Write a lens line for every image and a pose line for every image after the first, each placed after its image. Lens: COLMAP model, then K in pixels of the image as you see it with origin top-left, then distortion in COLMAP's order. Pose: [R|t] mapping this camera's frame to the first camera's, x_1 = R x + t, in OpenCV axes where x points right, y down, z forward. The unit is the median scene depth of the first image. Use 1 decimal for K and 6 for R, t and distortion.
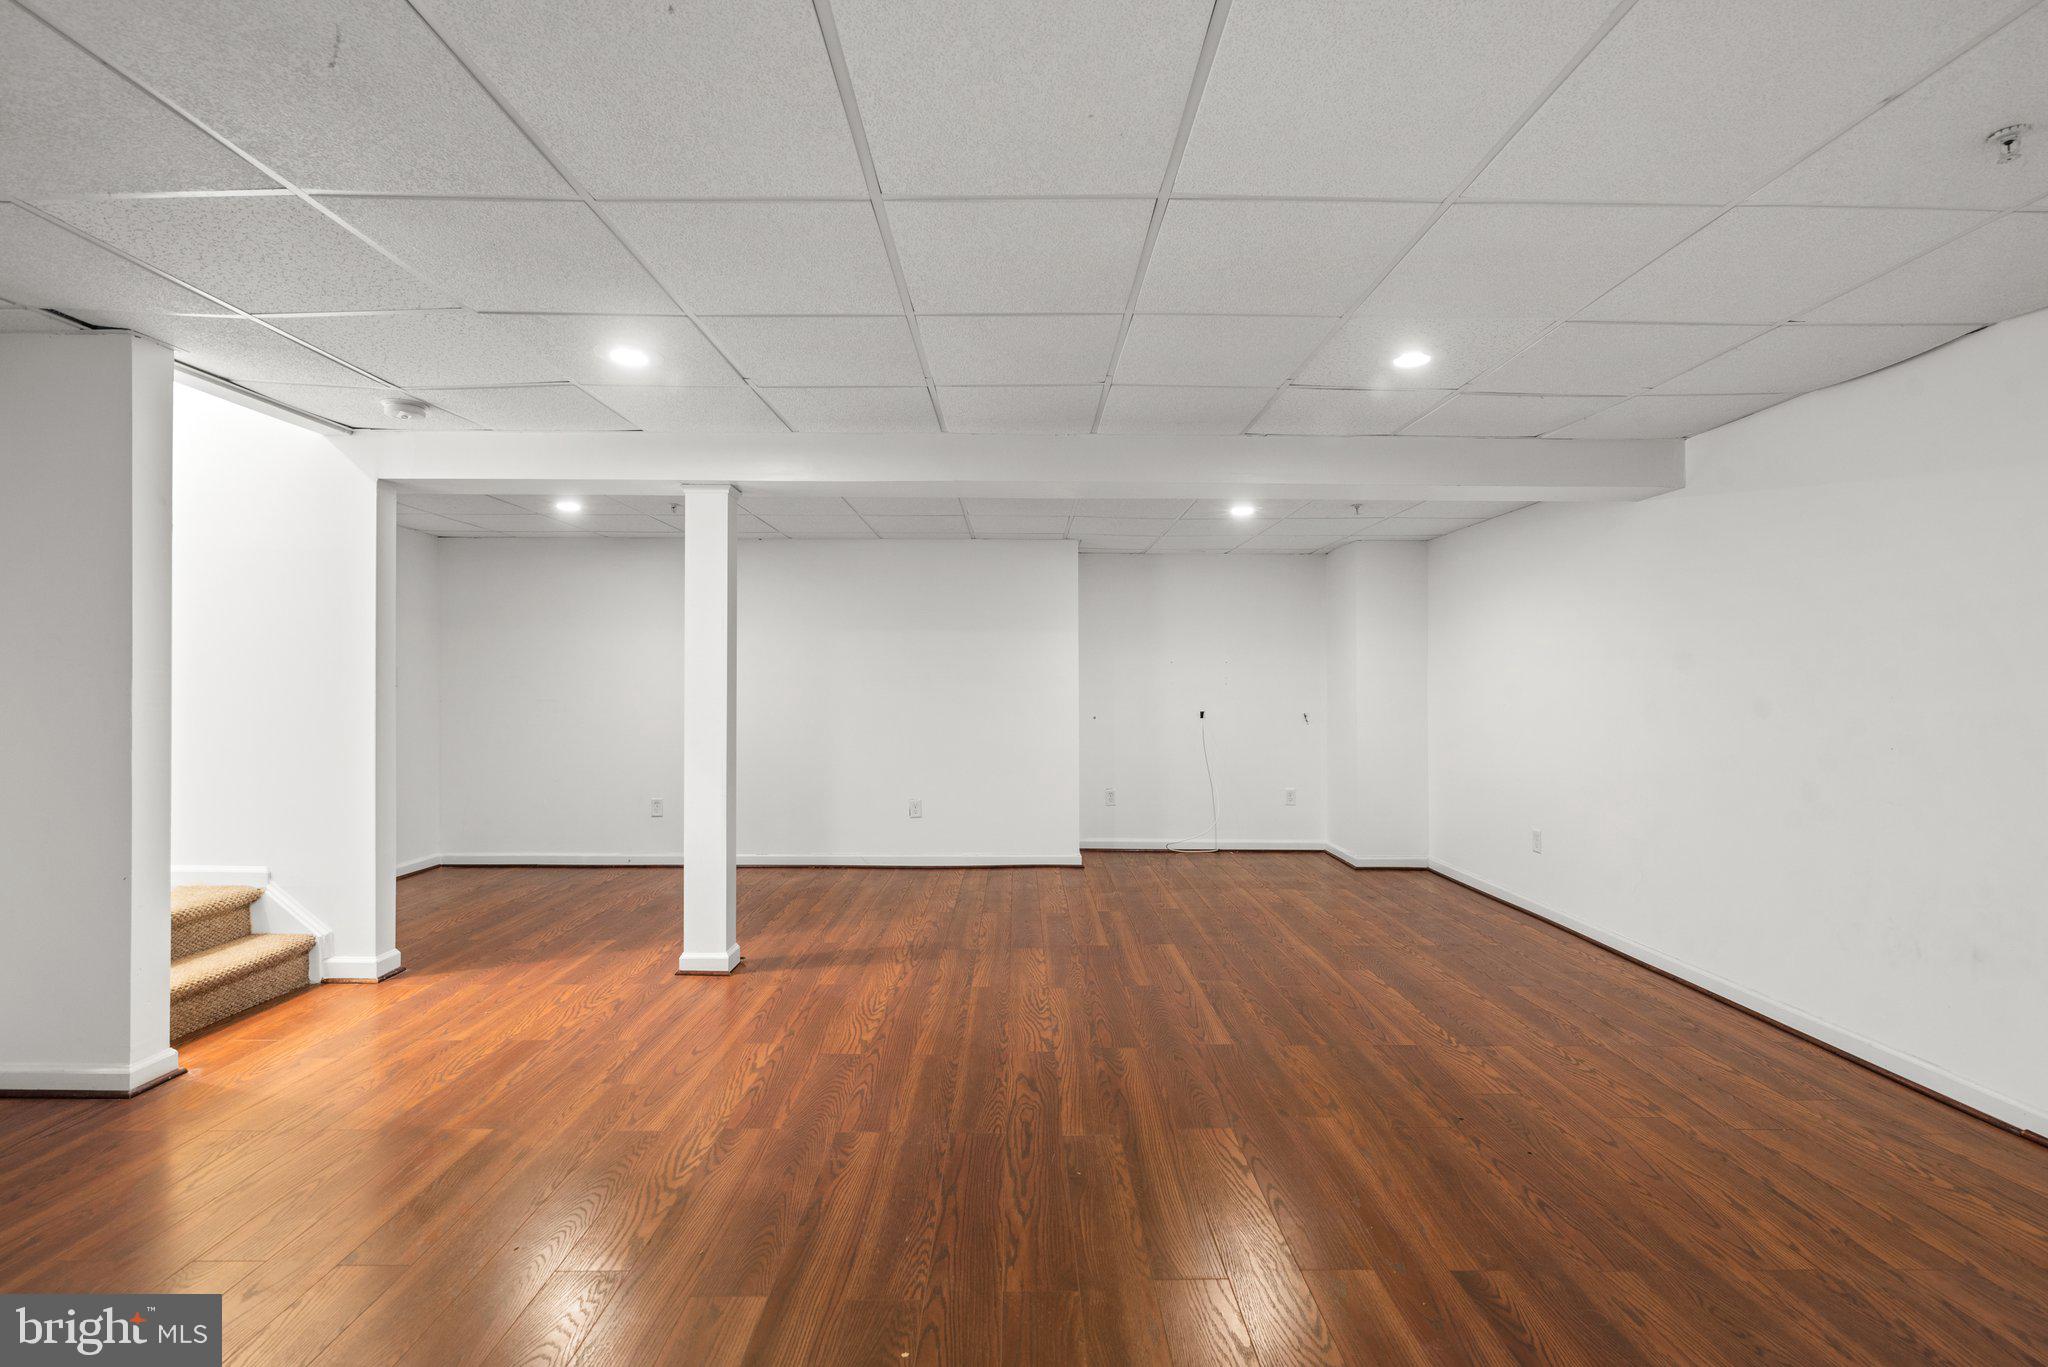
lens RADIAL K [[909.9, 0, 1034.4], [0, 909.9, 686.8], [0, 0, 1]] dist [0.000009, -0.000261]
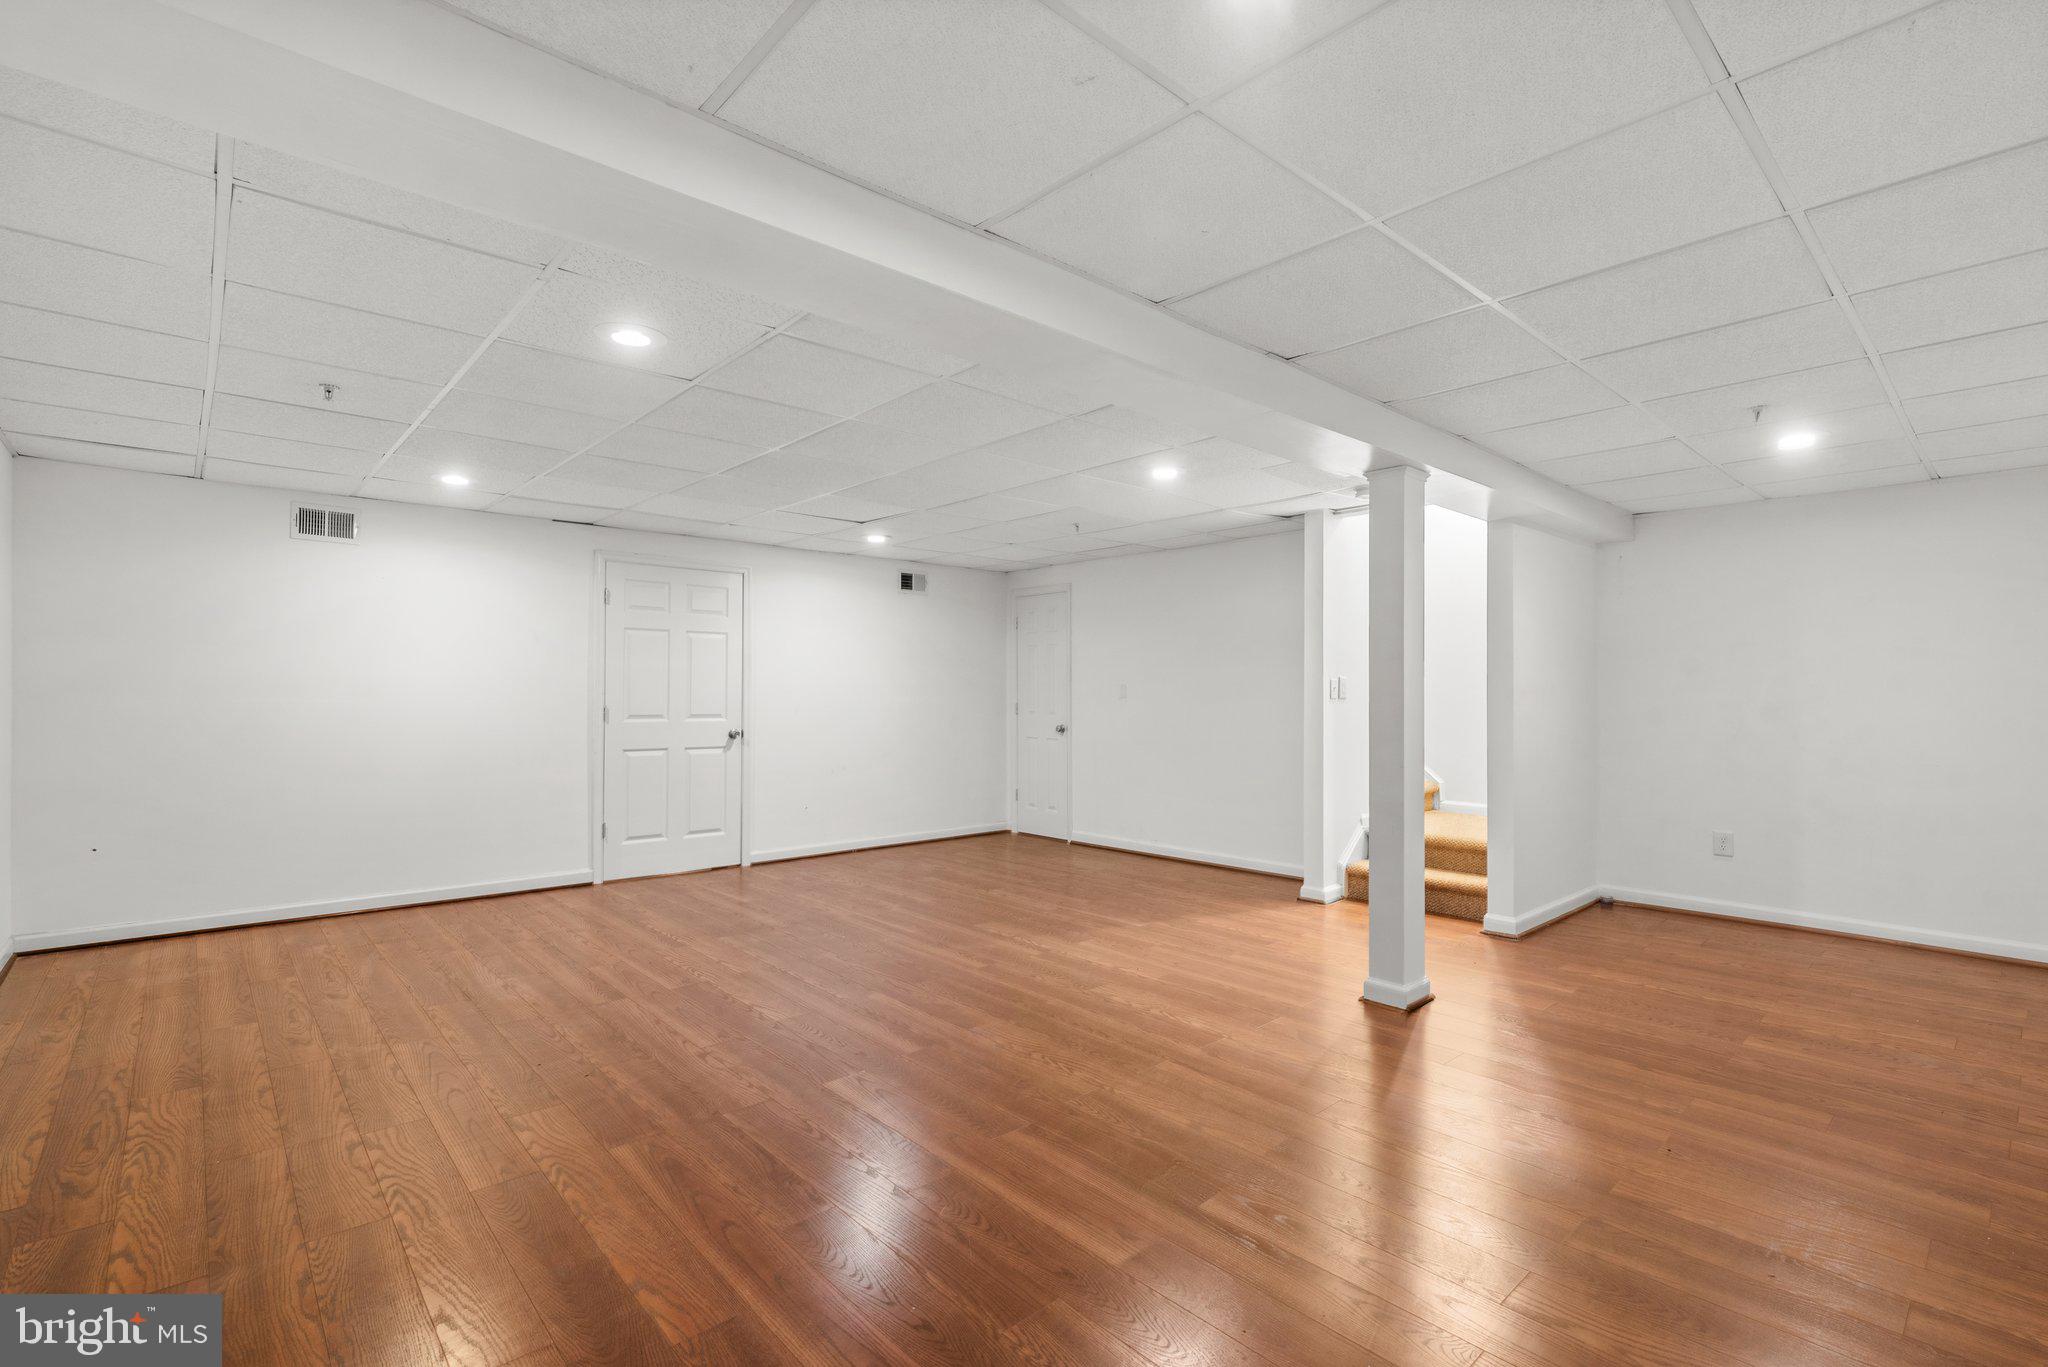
lens RADIAL K [[909.9, 0, 1015.7], [0, 909.9, 688.6], [0, 0, 1]] dist [0.000009, -0.000261]
pose [[-0.754693, -0.008411, -0.656024, 0.620115], [-0.004155, 0.999959, -0.008041, 0.009059], [0.656064, -0.003342, -0.754698, 1.676974]]
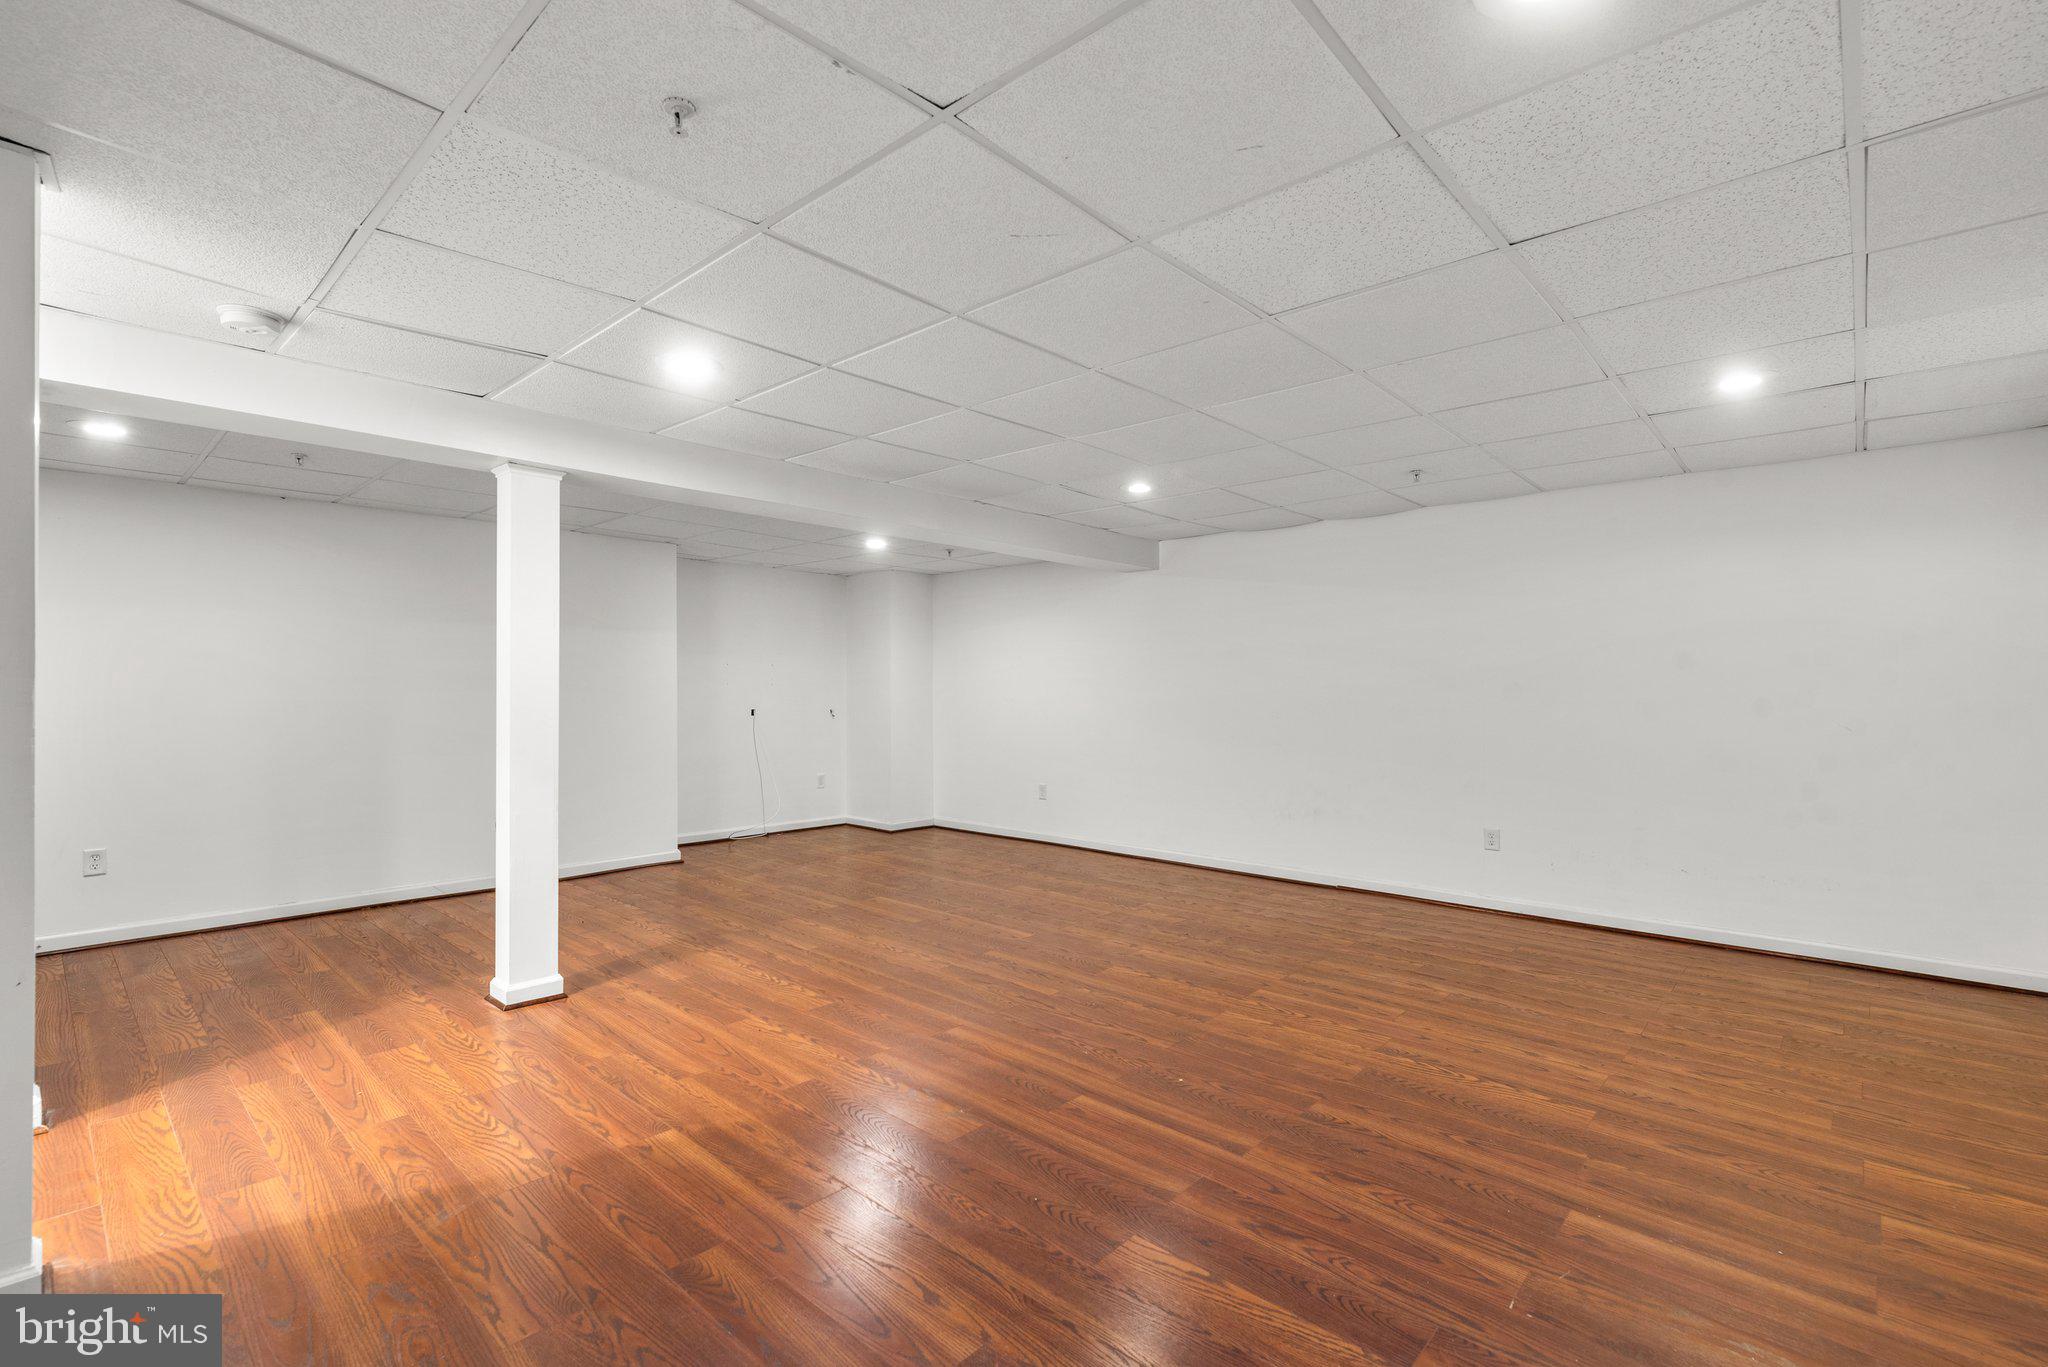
lens RADIAL K [[909.9, 0, 1015.6], [0, 909.9, 685.4], [0, 0, 1]] dist [0.000009, -0.000261]
pose [[0.691002, -0.000683, 0.722853, -0.789116], [0.001162, 0.999999, -0.000165, -0.002629], [-0.722852, 0.000954, 0.691002, 0.022125]]
